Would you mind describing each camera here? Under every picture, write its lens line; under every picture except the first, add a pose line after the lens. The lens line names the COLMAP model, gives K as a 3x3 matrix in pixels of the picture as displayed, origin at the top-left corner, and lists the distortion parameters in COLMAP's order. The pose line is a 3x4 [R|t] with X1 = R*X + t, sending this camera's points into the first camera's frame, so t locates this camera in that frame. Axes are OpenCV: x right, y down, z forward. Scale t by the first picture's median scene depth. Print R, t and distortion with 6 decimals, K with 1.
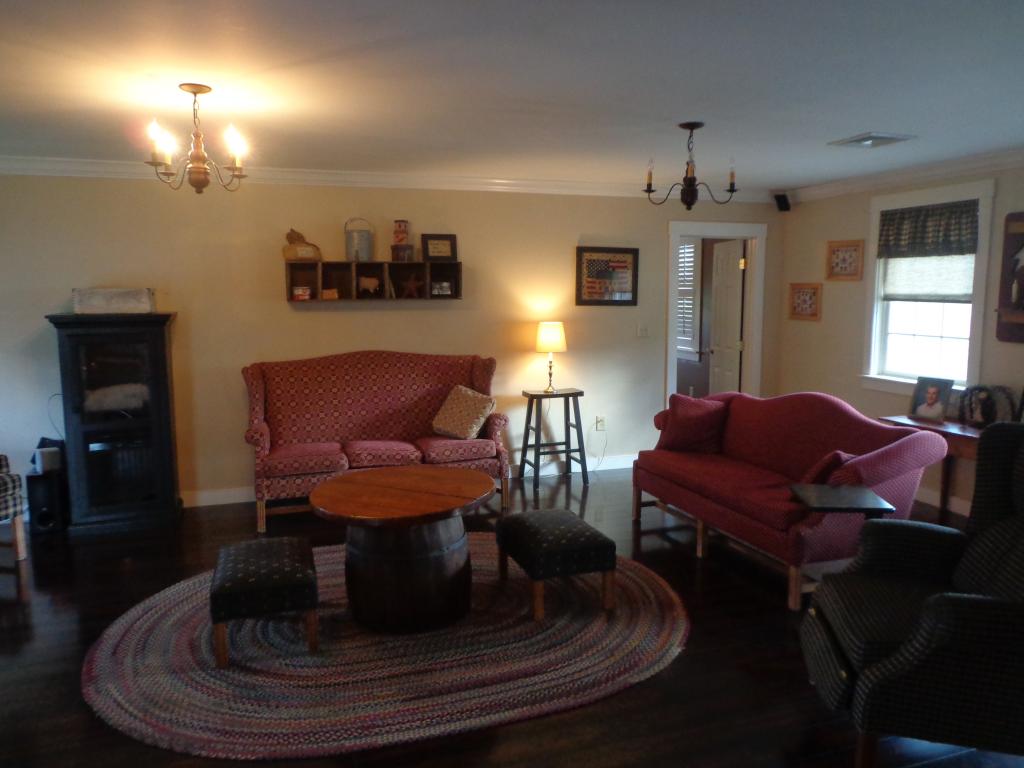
lens RADIAL K [[746.4, 0, 519.7], [0, 746.4, 388.7], [0, 0, 1]] dist [-0.009046, 0.000705]
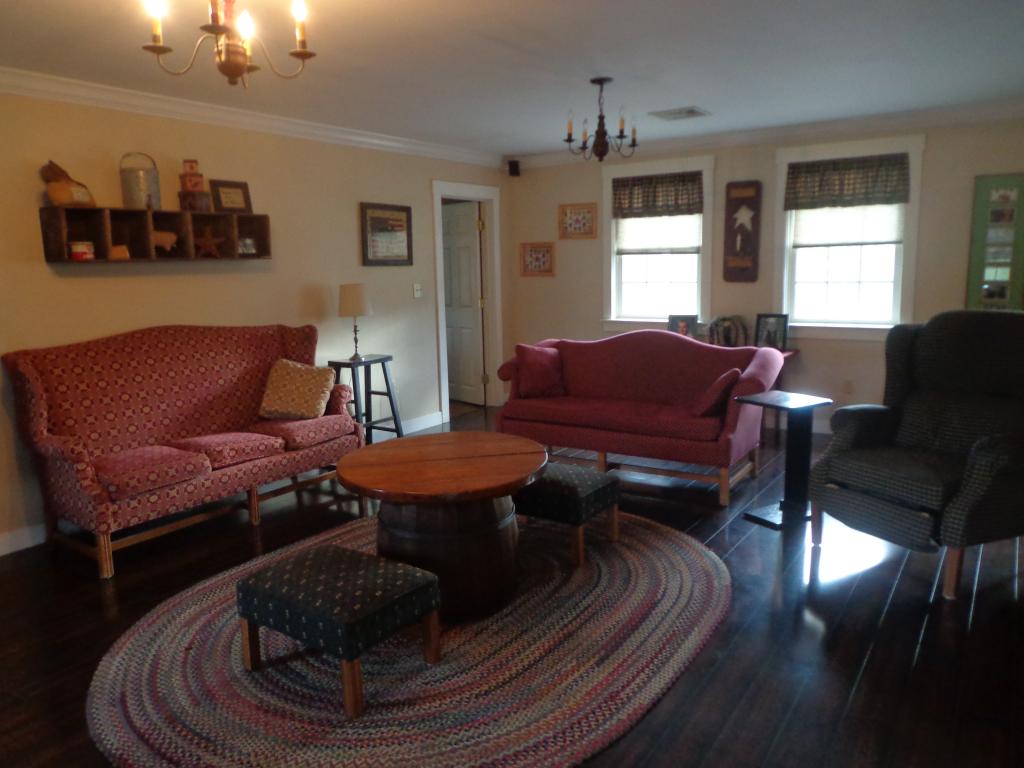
lens RADIAL K [[746.4, 0, 512.1], [0, 746.4, 383.4], [0, 0, 1]] dist [-0.009046, 0.000705]
pose [[0.801933, -0.111909, 0.586839, -0.389383], [0.100385, 0.993574, 0.052294, 0.005313], [-0.588919, 0.016974, 0.808014, 0.158289]]
